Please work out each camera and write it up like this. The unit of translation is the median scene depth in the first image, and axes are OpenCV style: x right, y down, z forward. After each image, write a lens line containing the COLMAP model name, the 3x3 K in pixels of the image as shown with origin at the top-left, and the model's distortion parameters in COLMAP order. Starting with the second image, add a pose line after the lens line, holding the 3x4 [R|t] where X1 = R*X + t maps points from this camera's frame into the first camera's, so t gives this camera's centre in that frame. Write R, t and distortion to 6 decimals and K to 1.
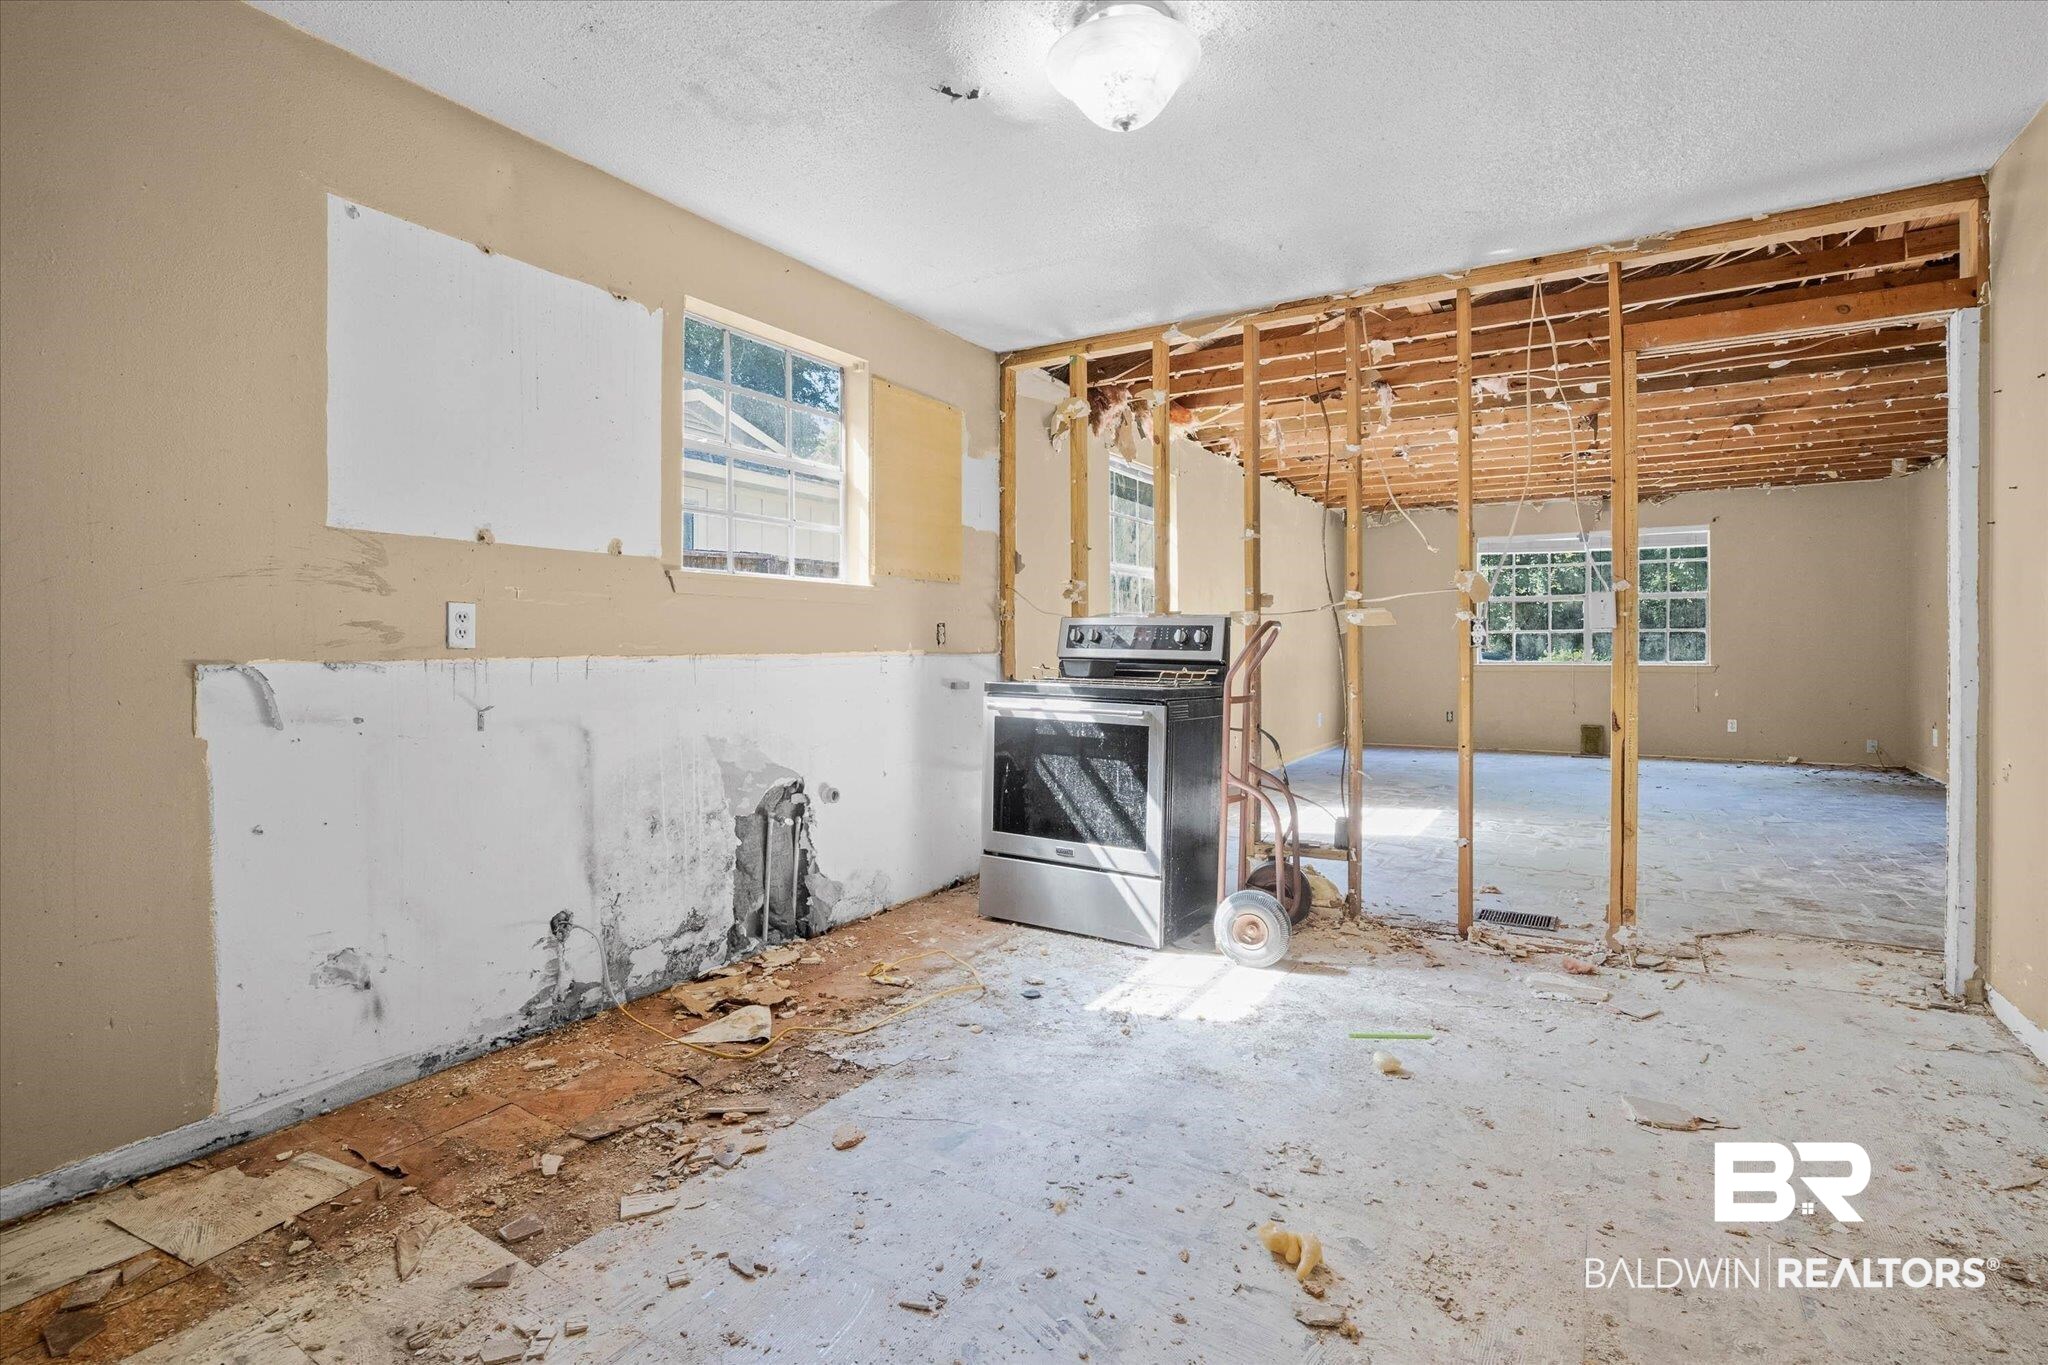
lens RADIAL K [[948.5, 0, 1022.1], [0, 948.5, 654.1], [0, 0, 1]] dist [-0.062095, 0.019115]
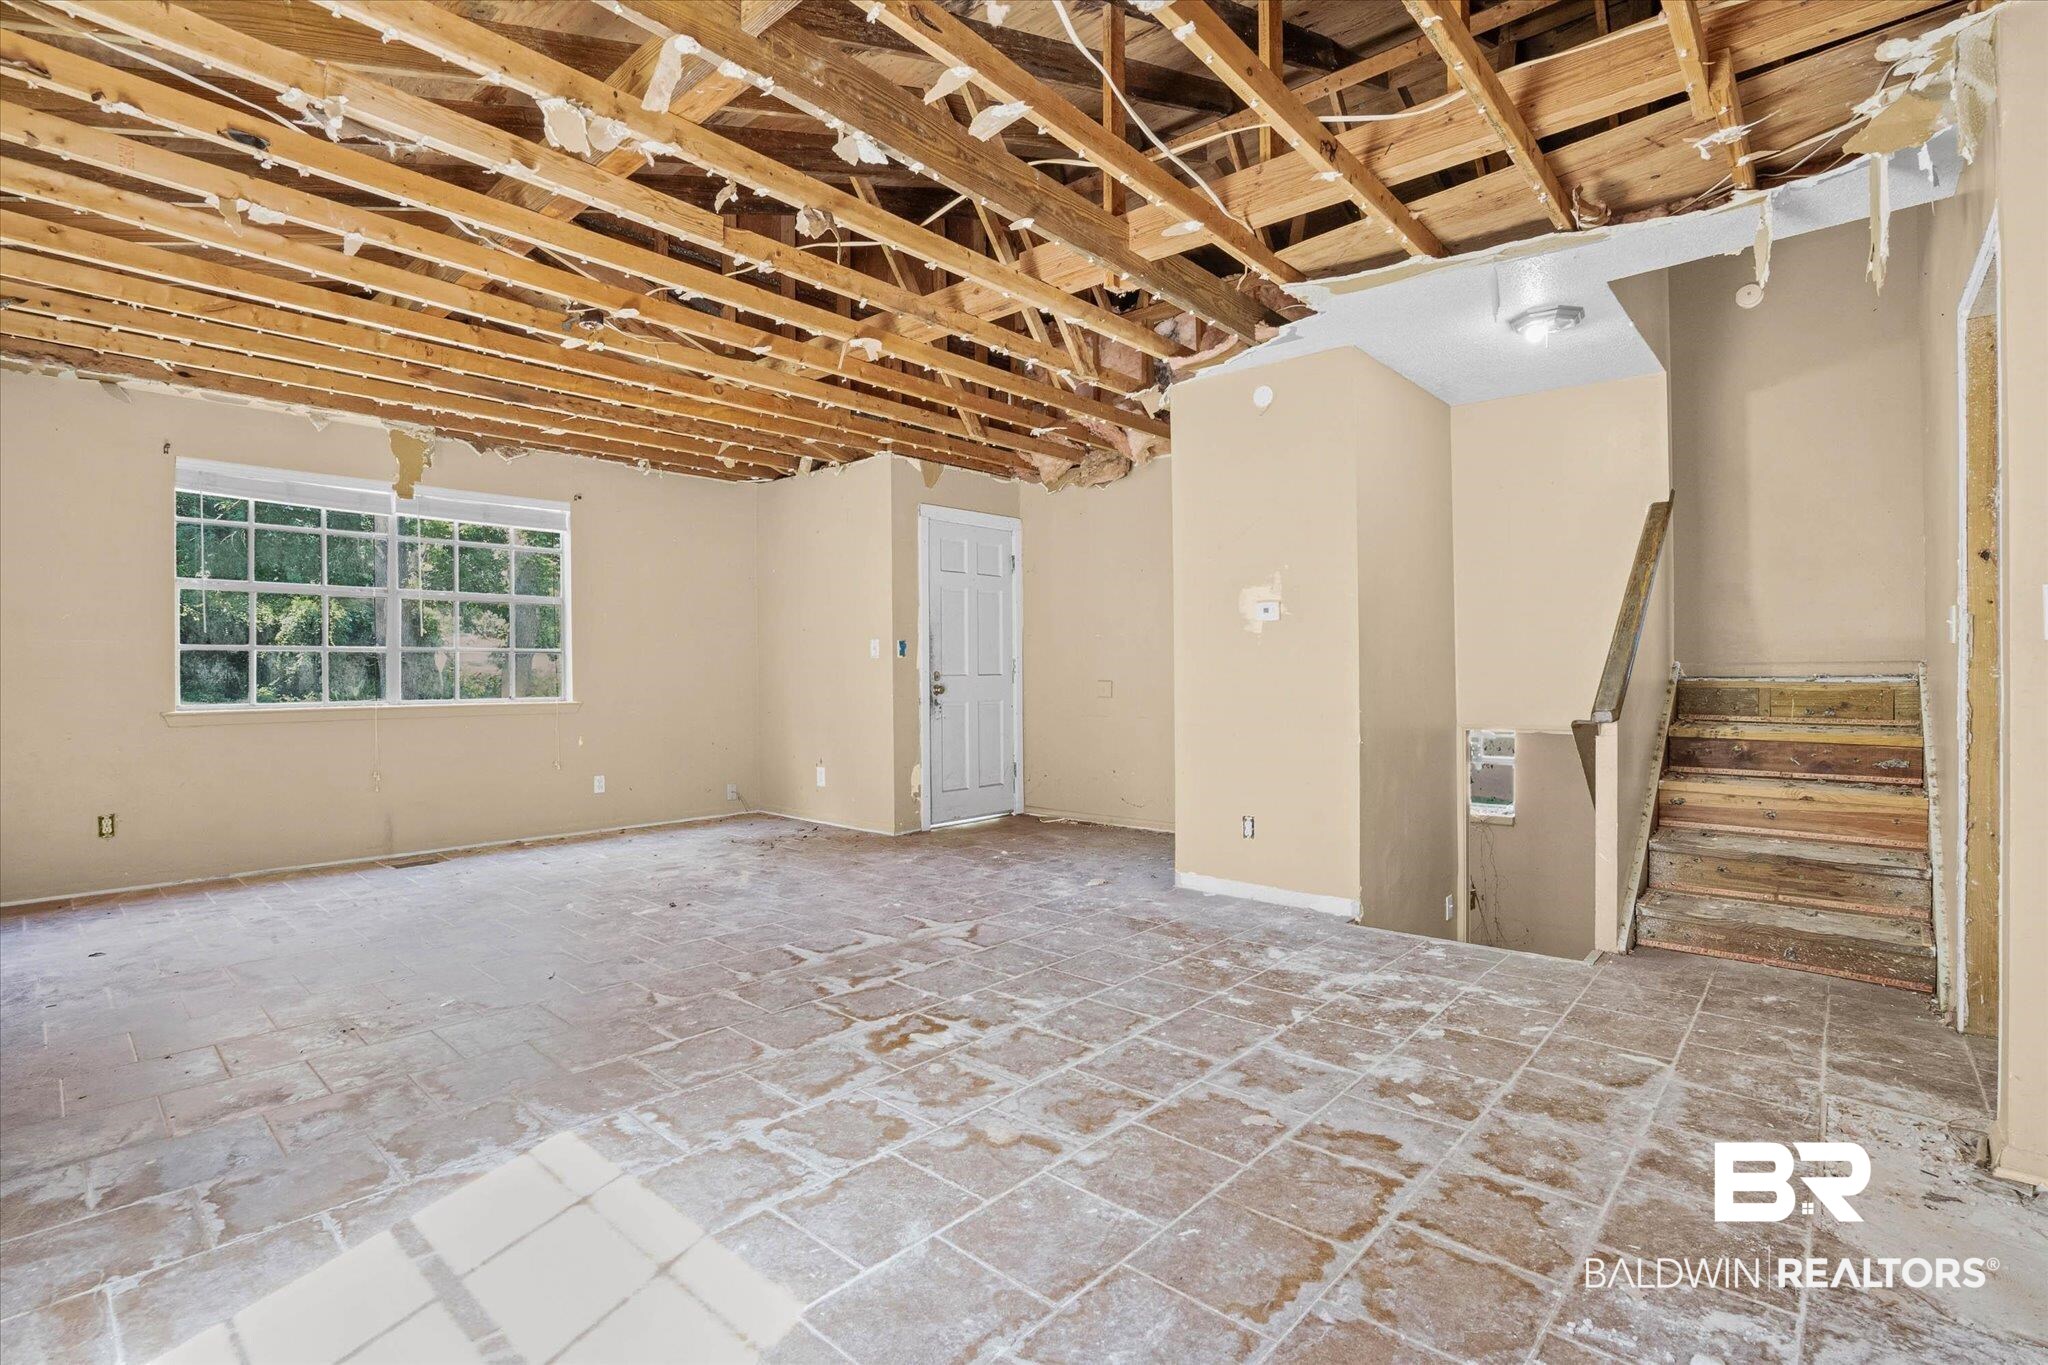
lens RADIAL K [[948.5, 0, 1022.1], [0, 948.5, 654.1], [0, 0, 1]] dist [-0.062095, 0.019115]
pose [[0.170692, 0.021008, 0.985101, 0.260600], [0.007350, 0.999718, -0.022593, -0.013522], [-0.985297, 0.011097, 0.170489, 1.419361]]
